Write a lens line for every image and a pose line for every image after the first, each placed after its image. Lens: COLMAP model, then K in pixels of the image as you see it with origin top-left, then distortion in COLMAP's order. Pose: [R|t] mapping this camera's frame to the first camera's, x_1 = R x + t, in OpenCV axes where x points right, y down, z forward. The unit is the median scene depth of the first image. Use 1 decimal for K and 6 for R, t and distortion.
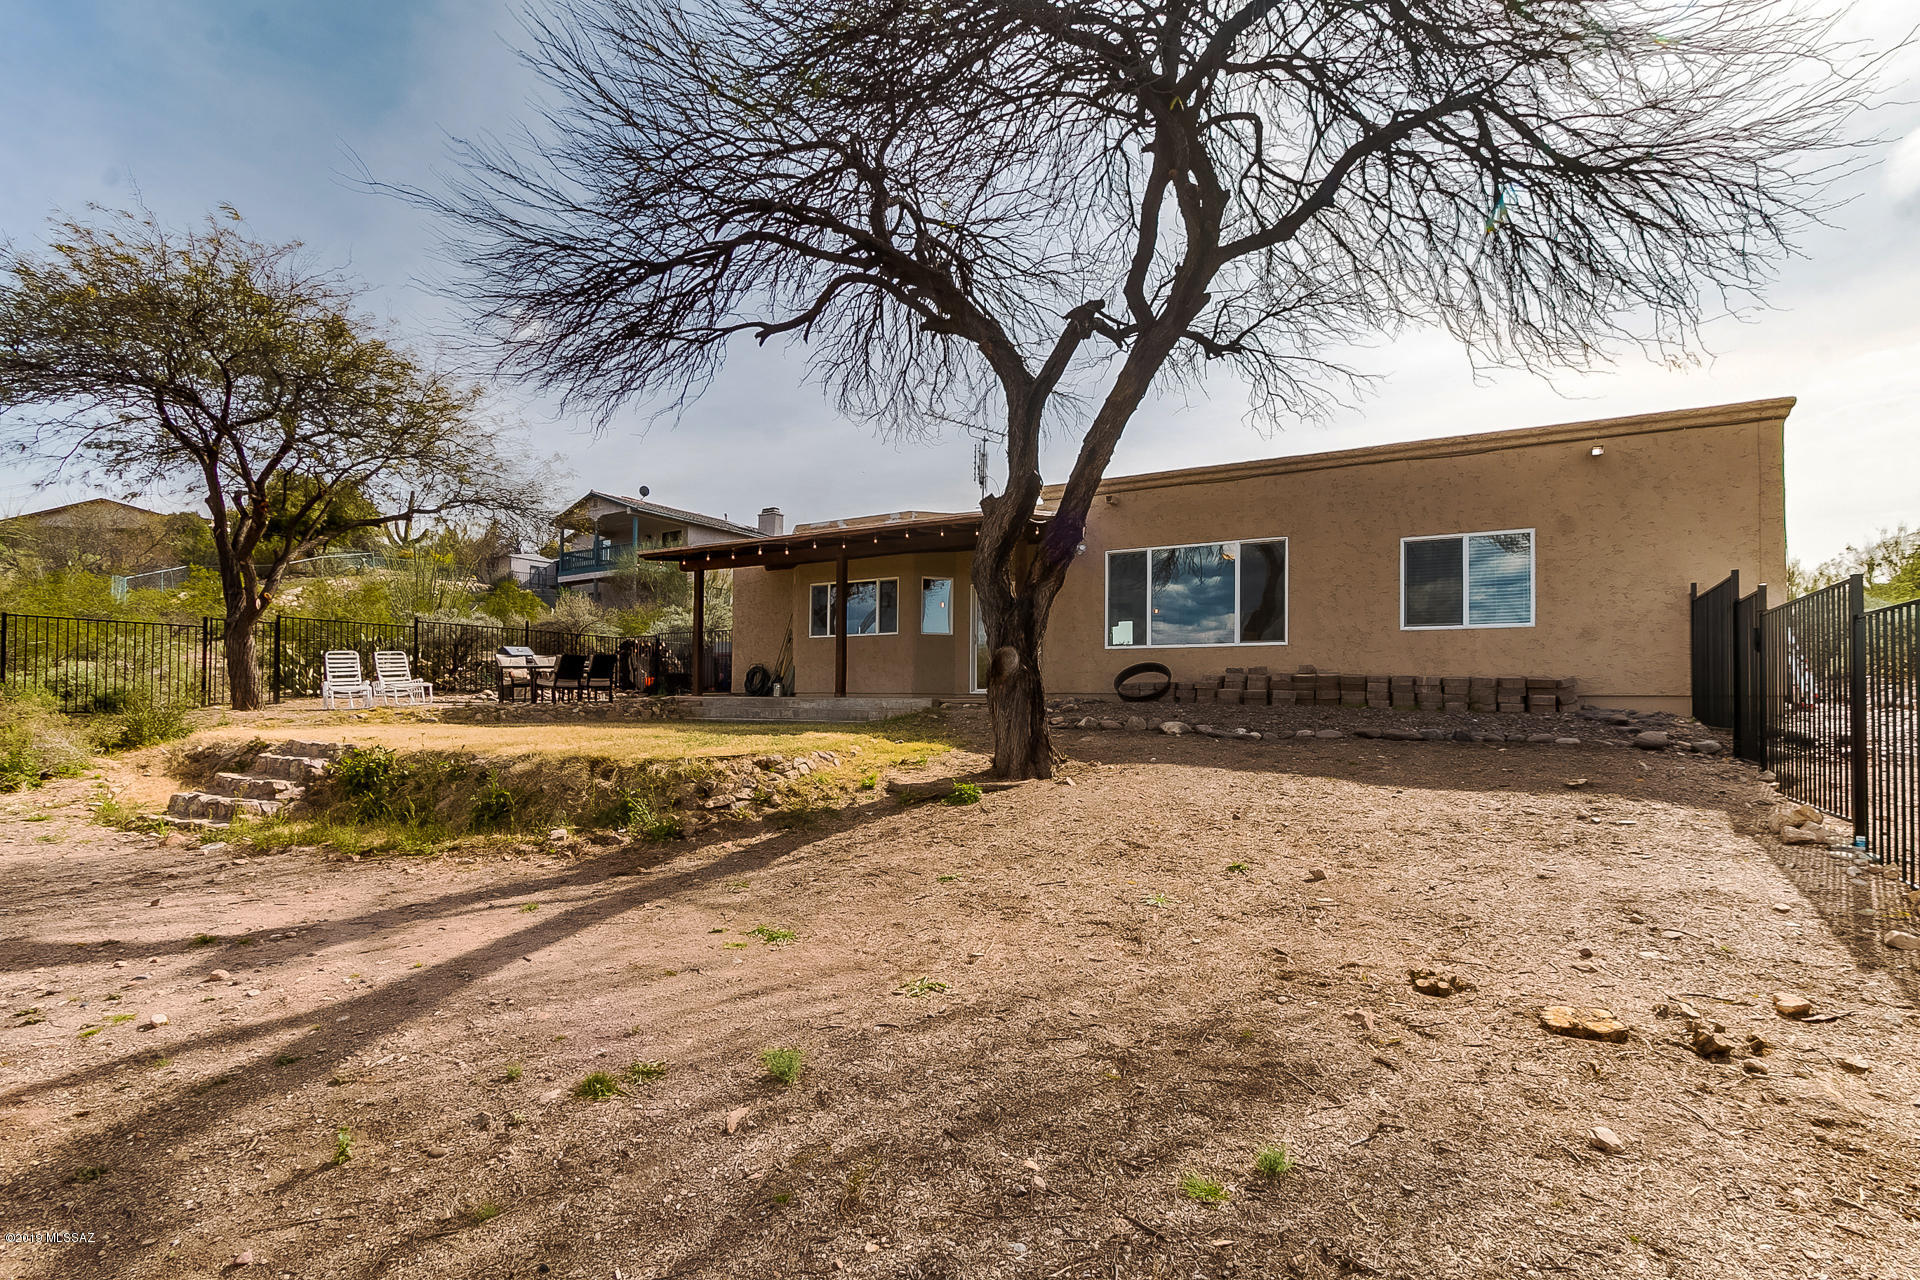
lens RADIAL K [[912.2, 0, 958.6], [0, 912.2, 688.3], [0, 0, 1]] dist [-0.015484, 0.000851]
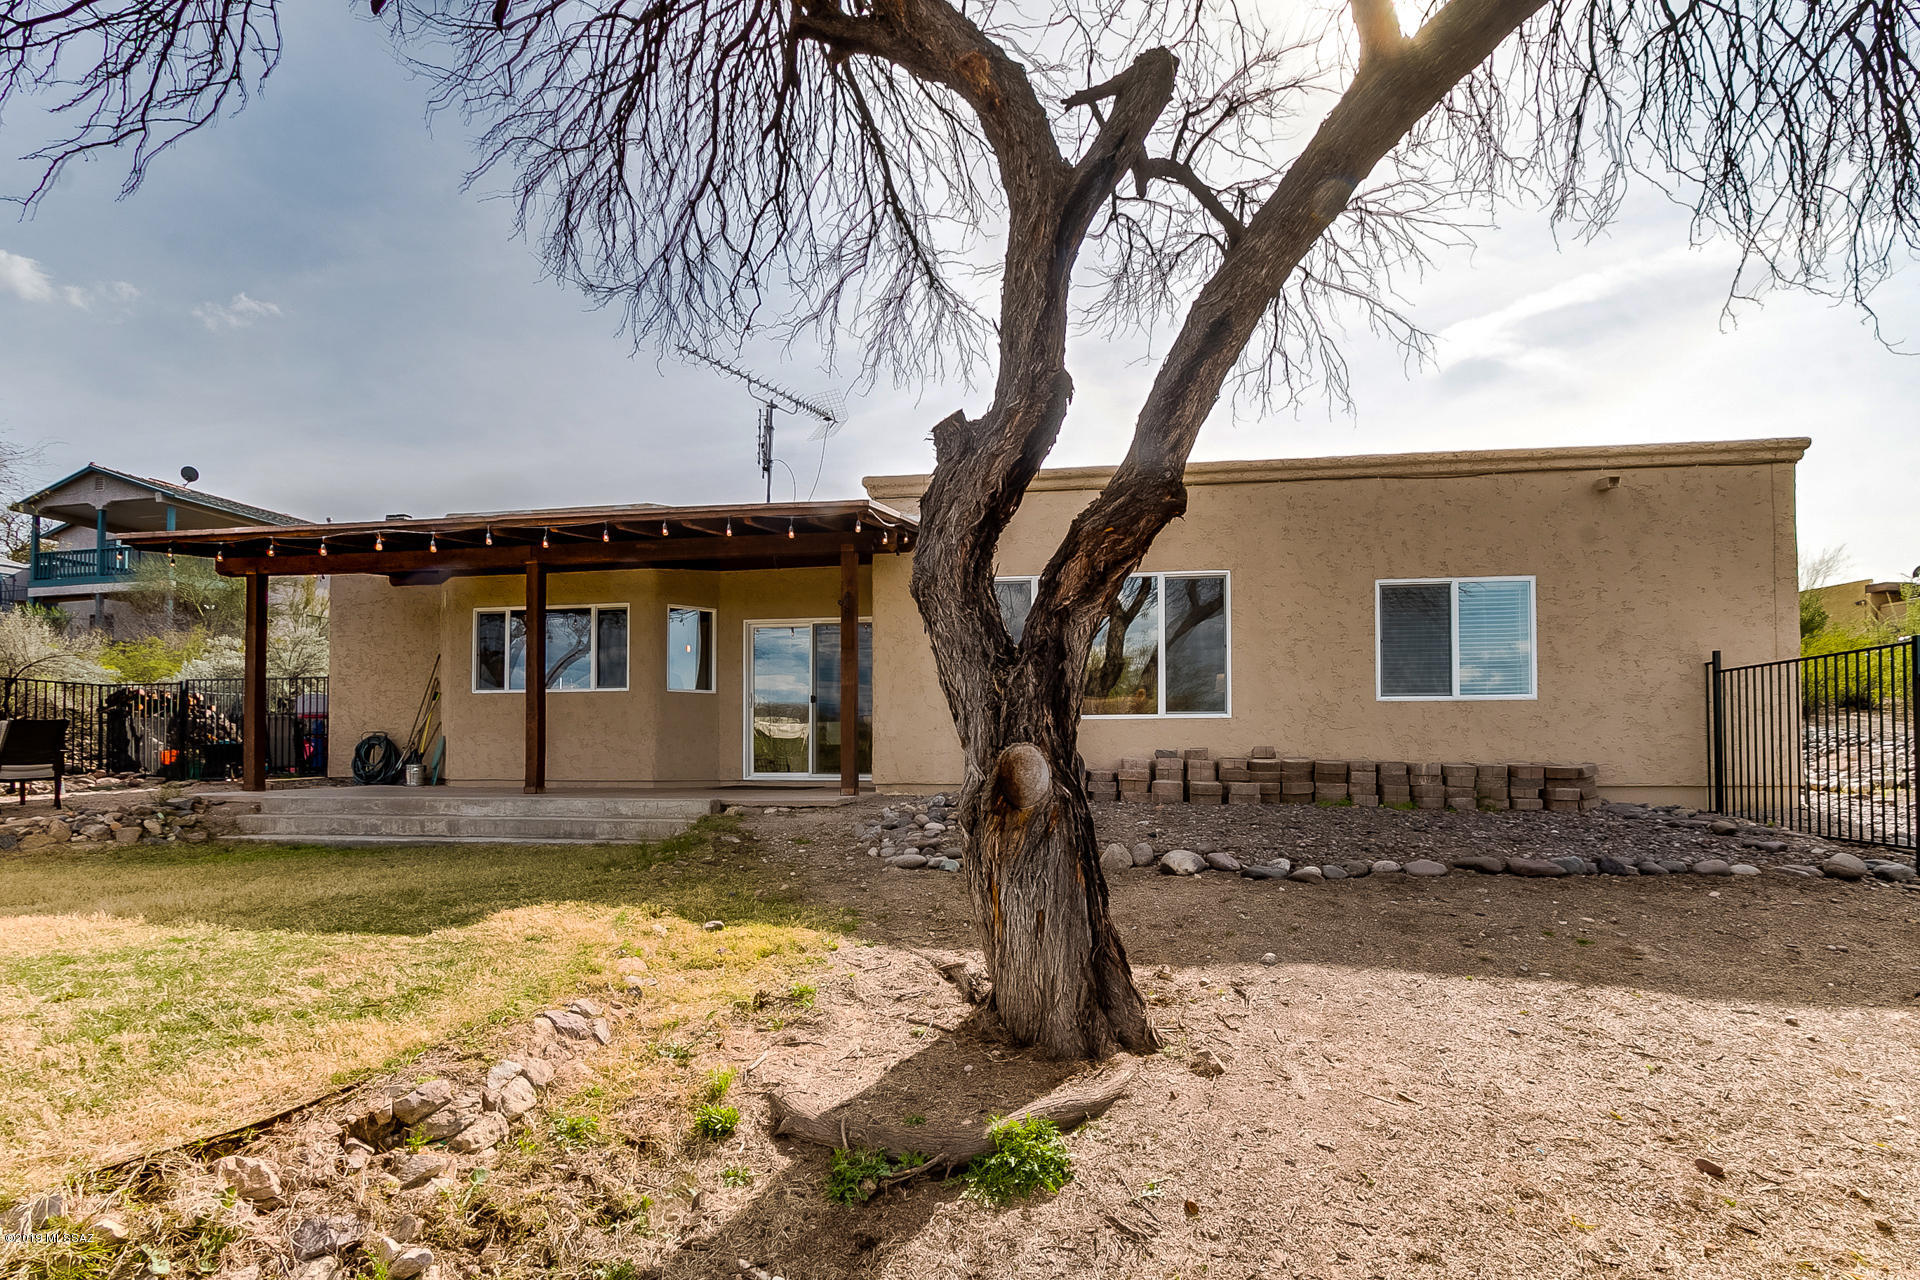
lens RADIAL K [[912.2, 0, 1014.5], [0, 912.2, 742.8], [0, 0, 1]] dist [-0.015484, 0.000851]
pose [[0.923618, -0.006118, 0.383264, -0.087242], [0.004296, 0.999975, 0.005609, -0.034660], [-0.383289, -0.003534, 0.923622, 0.417795]]
